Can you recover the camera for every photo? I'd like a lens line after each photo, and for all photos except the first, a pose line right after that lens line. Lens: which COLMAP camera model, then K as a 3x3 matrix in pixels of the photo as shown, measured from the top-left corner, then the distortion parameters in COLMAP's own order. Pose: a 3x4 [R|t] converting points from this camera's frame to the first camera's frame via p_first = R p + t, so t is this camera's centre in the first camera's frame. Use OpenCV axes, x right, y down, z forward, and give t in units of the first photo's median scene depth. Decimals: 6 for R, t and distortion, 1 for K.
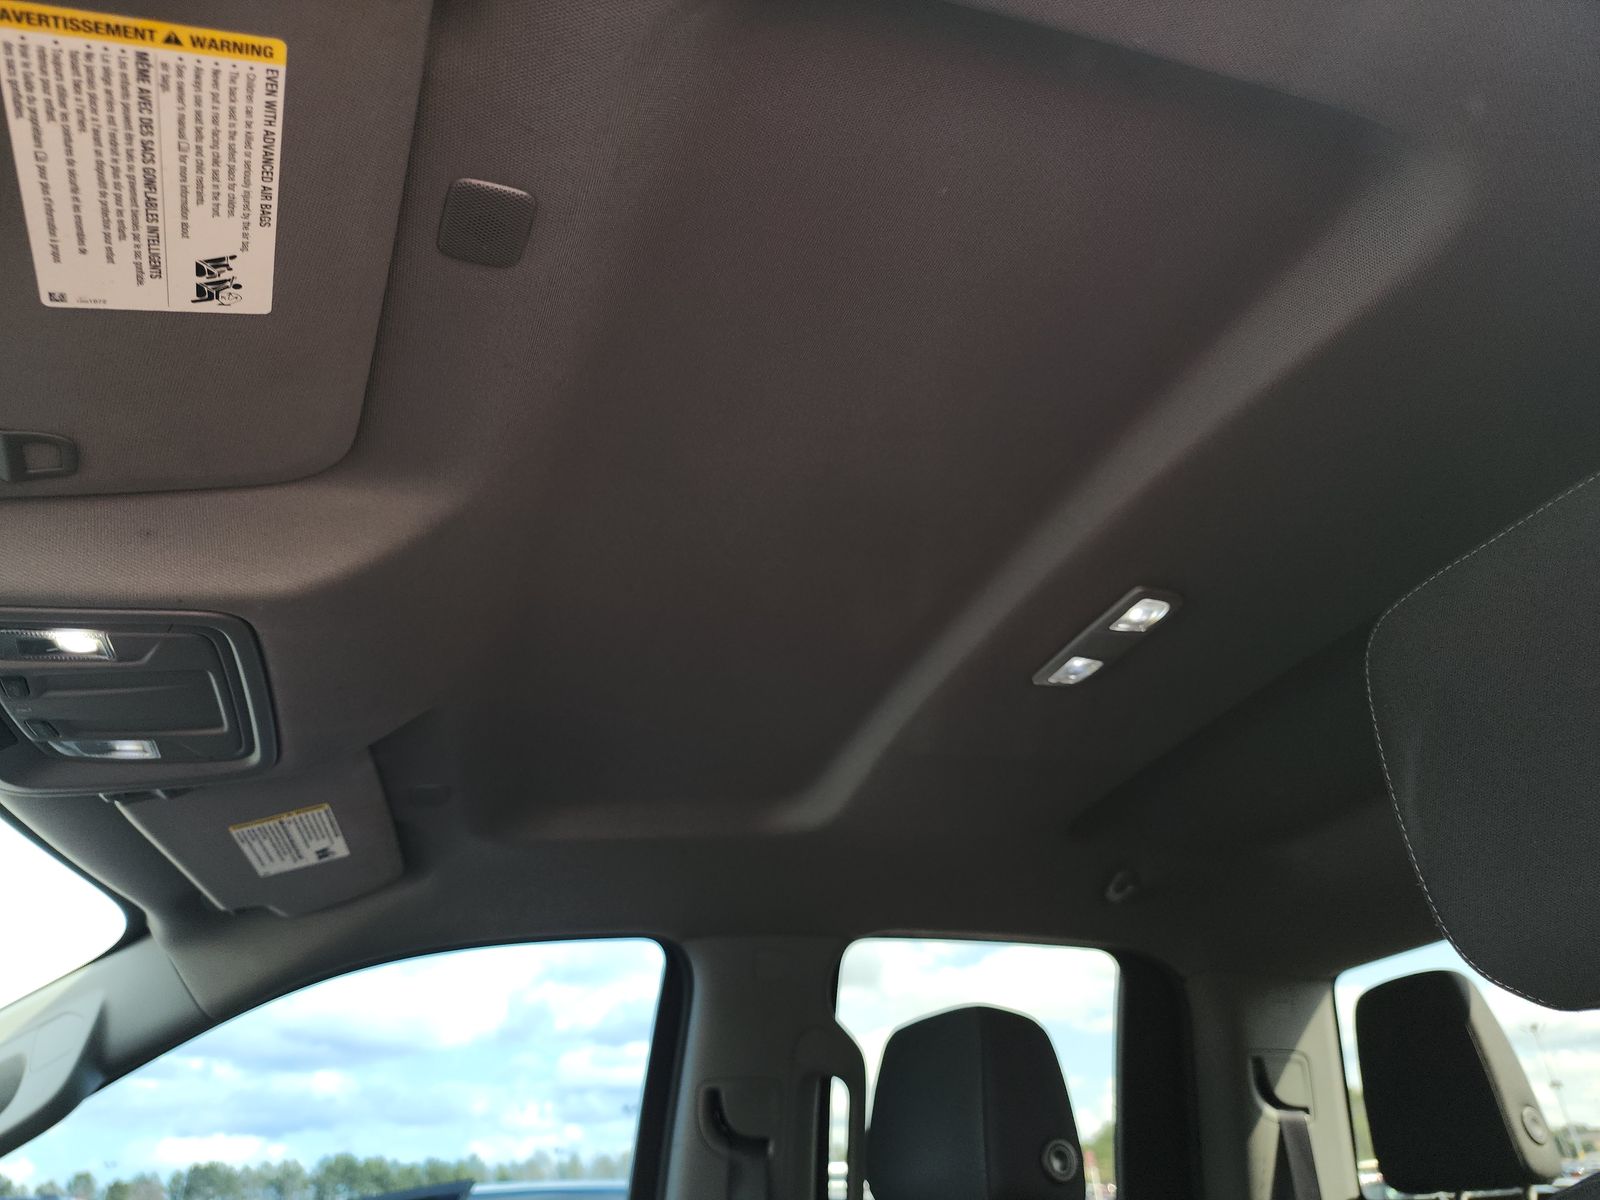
lens RADIAL K [[1116.3, 0, 800.0], [0, 1116.3, 600.0], [0, 0, 1]] dist [0.034939, -0.004375]
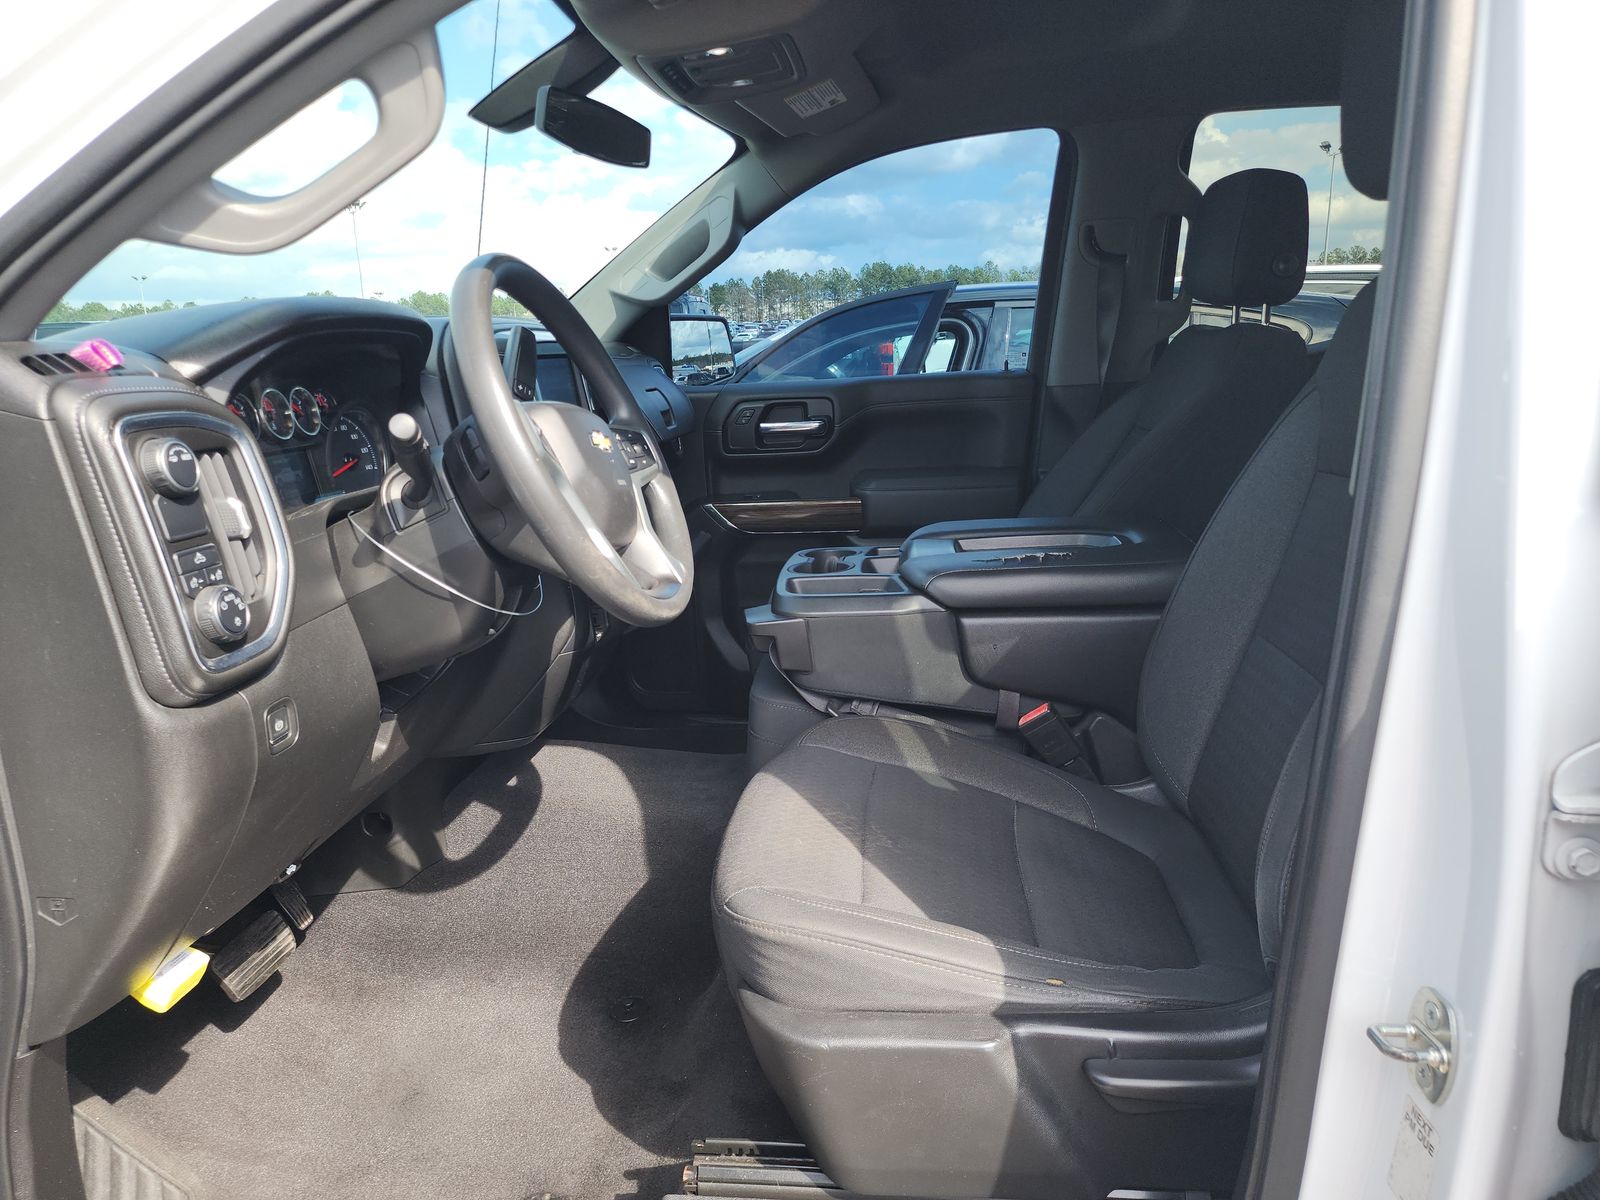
lens RADIAL K [[1116.3, 0, 800.0], [0, 1116.3, 600.0], [0, 0, 1]] dist [0.034939, -0.004375]
pose [[0.914490, 0.099405, -0.392208, 0.187781], [0.194800, 0.741439, 0.642122, -0.221759], [0.354629, -0.663616, 0.658674, -0.439896]]
